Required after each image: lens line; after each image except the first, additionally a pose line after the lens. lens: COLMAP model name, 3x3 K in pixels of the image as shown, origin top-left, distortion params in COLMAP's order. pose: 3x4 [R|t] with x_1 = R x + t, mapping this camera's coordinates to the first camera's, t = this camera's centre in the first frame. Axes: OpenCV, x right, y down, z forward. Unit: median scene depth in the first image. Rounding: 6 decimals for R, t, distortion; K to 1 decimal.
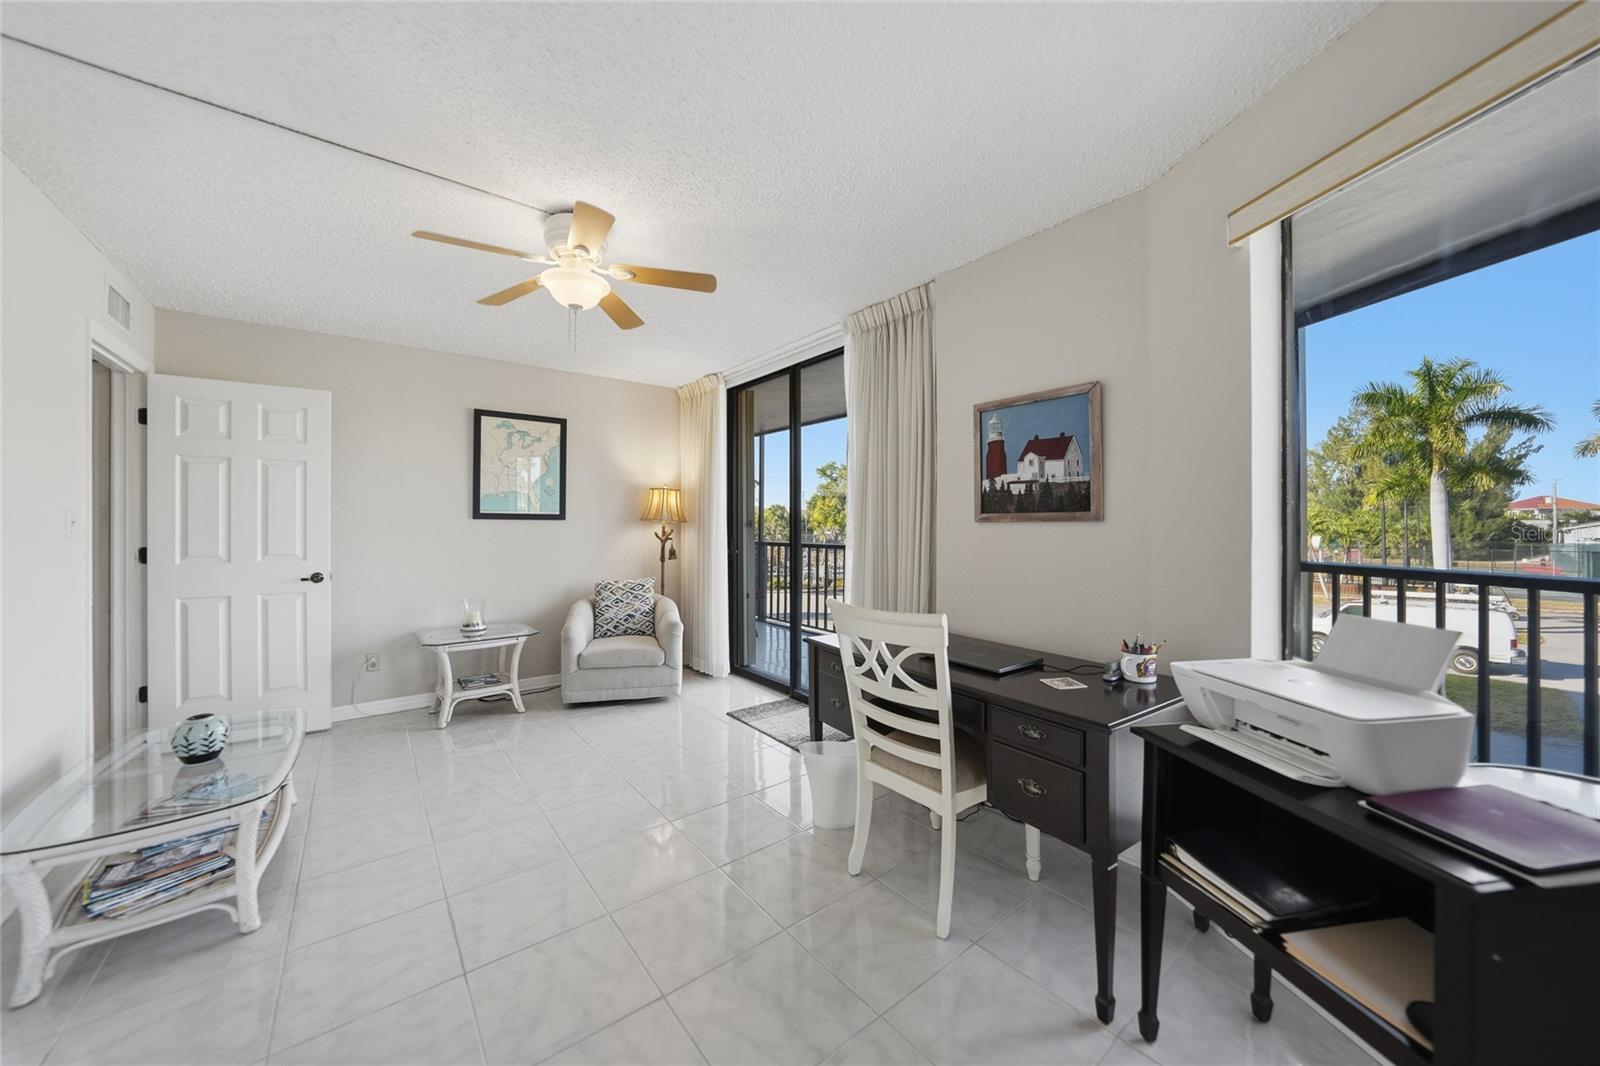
lens RADIAL K [[563.7, 0, 797.9], [0, 563.7, 525.4], [0, 0, 1]] dist [-0.032148, 0.005090]
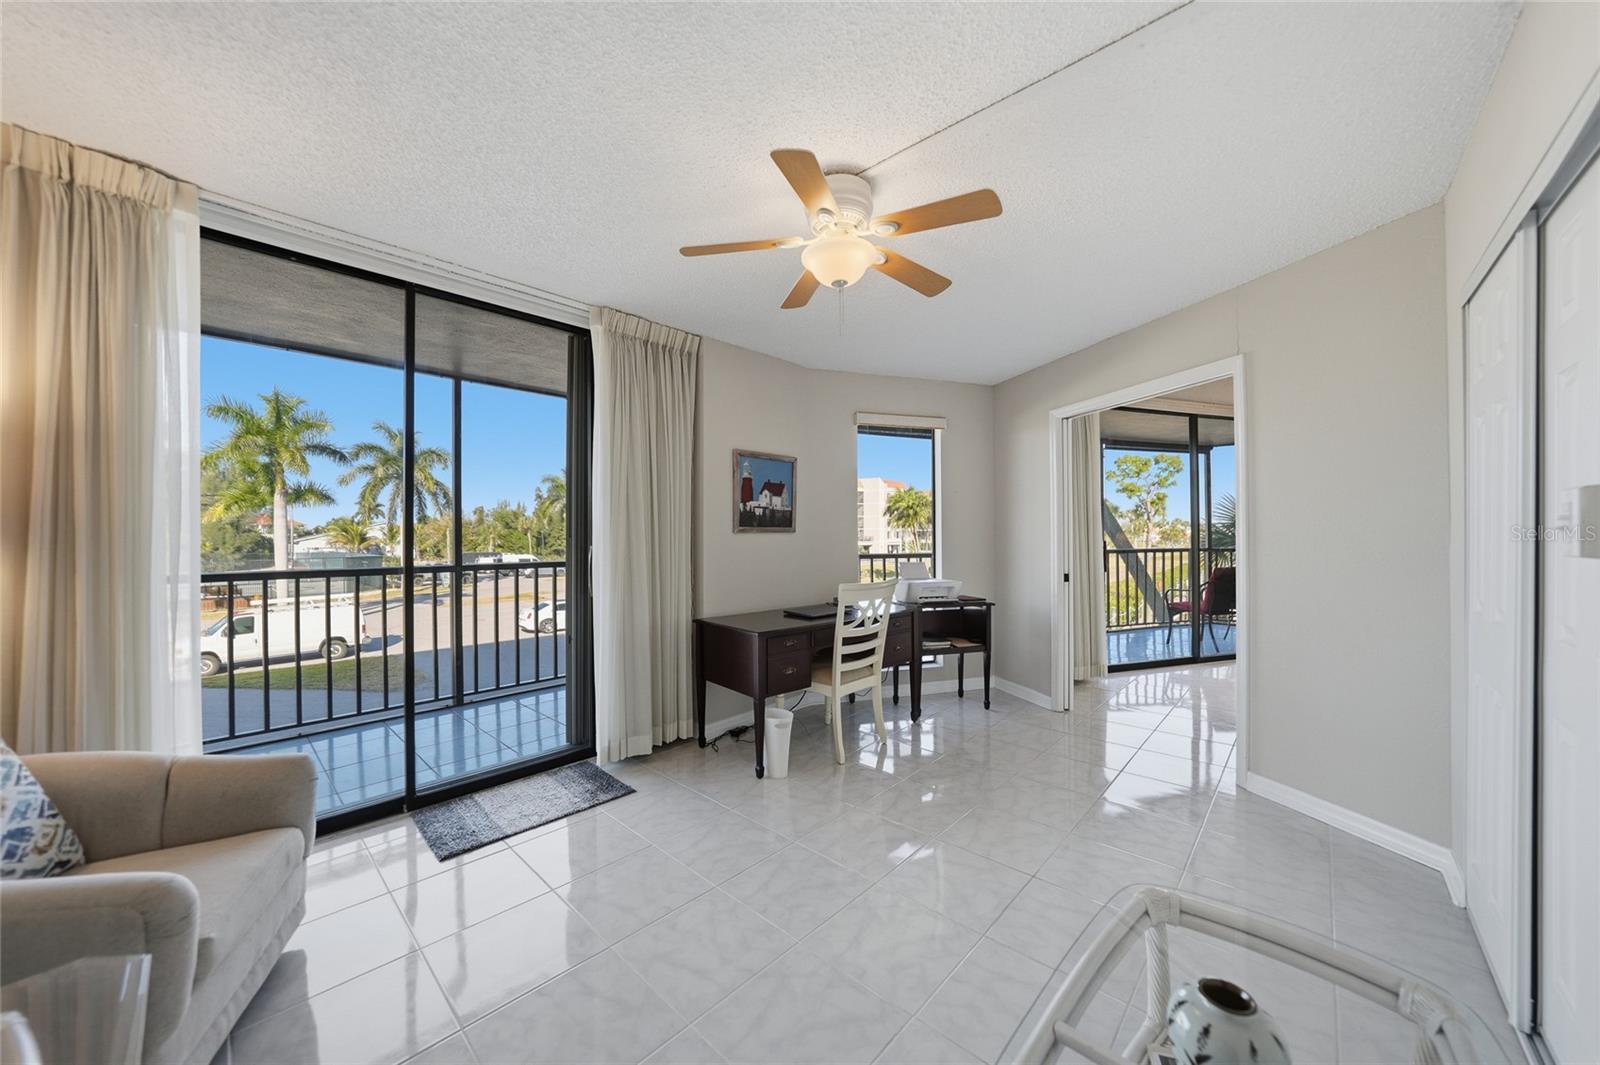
lens RADIAL K [[563.7, 0, 800.2], [0, 563.7, 536.3], [0, 0, 1]] dist [-0.032148, 0.005090]
pose [[-0.161723, 0.000331, 0.986836, -1.135990], [0.005021, 0.999987, 0.000488, 0.003509], [-0.986823, 0.005034, -0.161723, 1.101553]]
